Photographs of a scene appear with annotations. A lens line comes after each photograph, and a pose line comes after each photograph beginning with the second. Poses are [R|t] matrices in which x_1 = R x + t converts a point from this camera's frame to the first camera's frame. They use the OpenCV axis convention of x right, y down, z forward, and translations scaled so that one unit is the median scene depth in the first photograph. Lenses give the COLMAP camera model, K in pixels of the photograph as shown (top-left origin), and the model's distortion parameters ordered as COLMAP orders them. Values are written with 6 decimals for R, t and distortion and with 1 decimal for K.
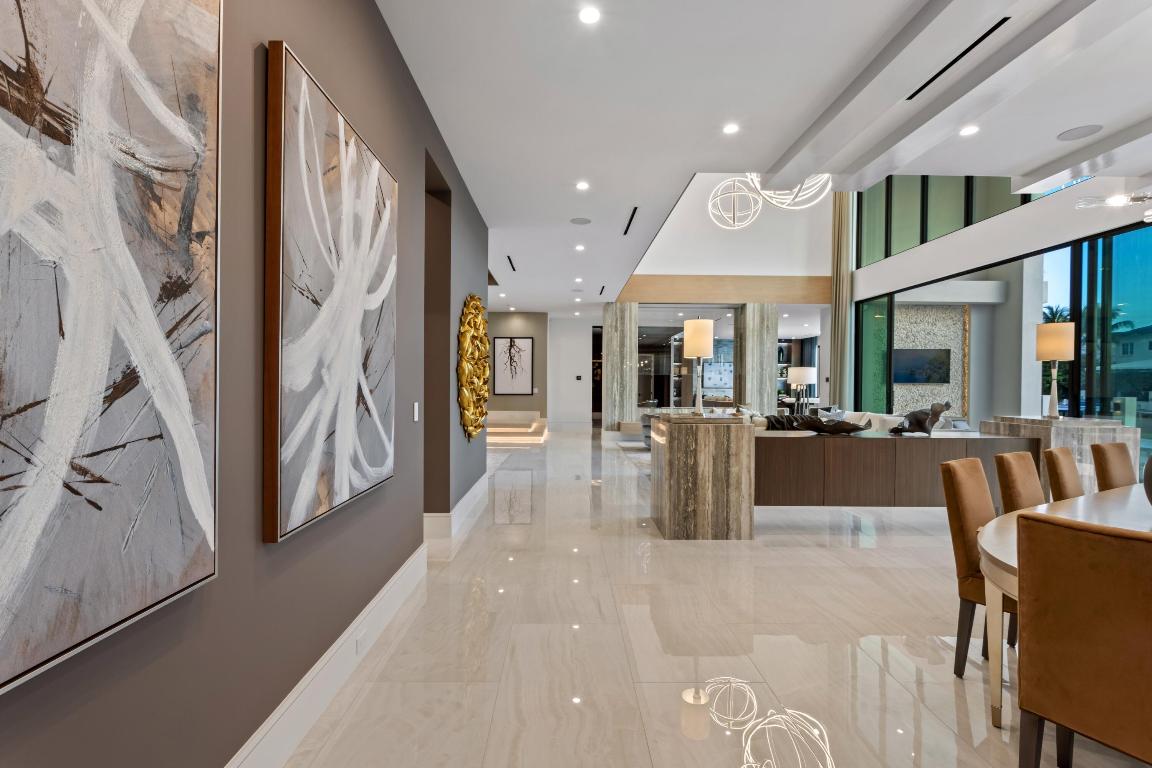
lens RADIAL K [[558.3, 0, 566.2], [0, 558.3, 385.3], [0, 0, 1]] dist [-0.000949, 0.001710]
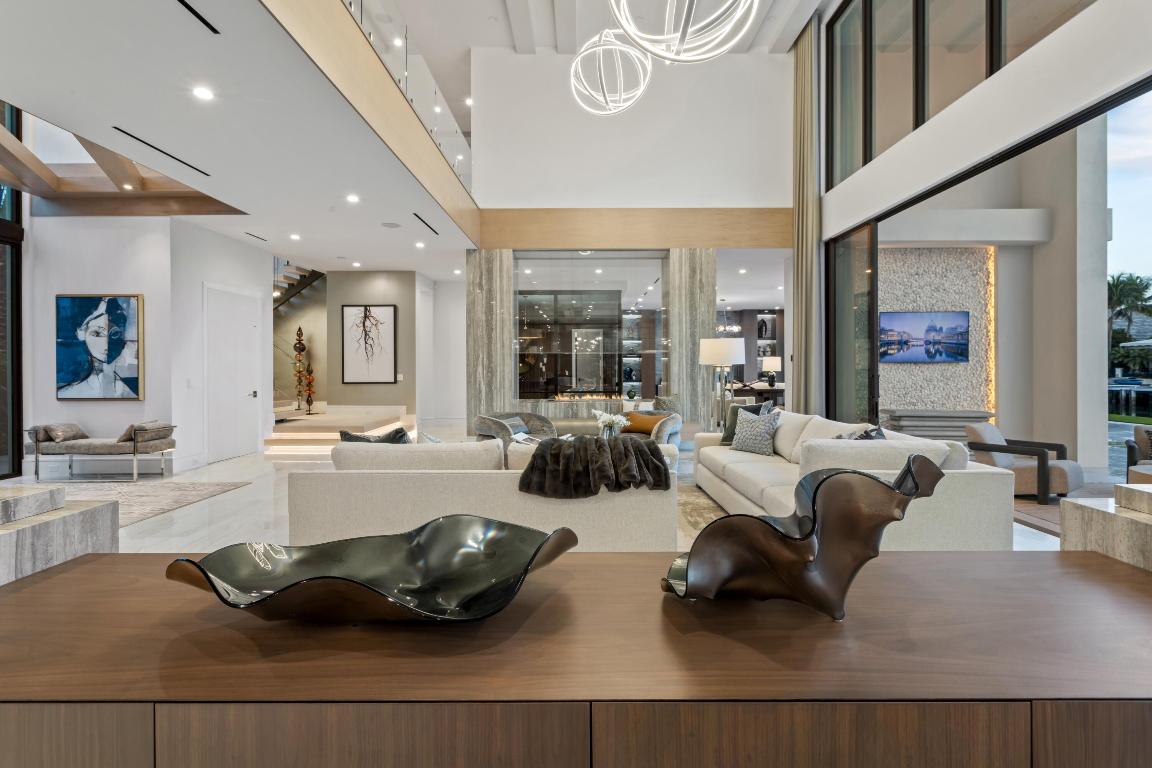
lens RADIAL K [[558.3, 0, 584.9], [0, 558.3, 380.4], [0, 0, 1]] dist [-0.000949, 0.001710]
pose [[0.999936, -0.010138, -0.005046, 0.220043], [0.010260, 0.999638, 0.024857, -0.002616], [0.004792, -0.024907, 0.999678, 0.308750]]
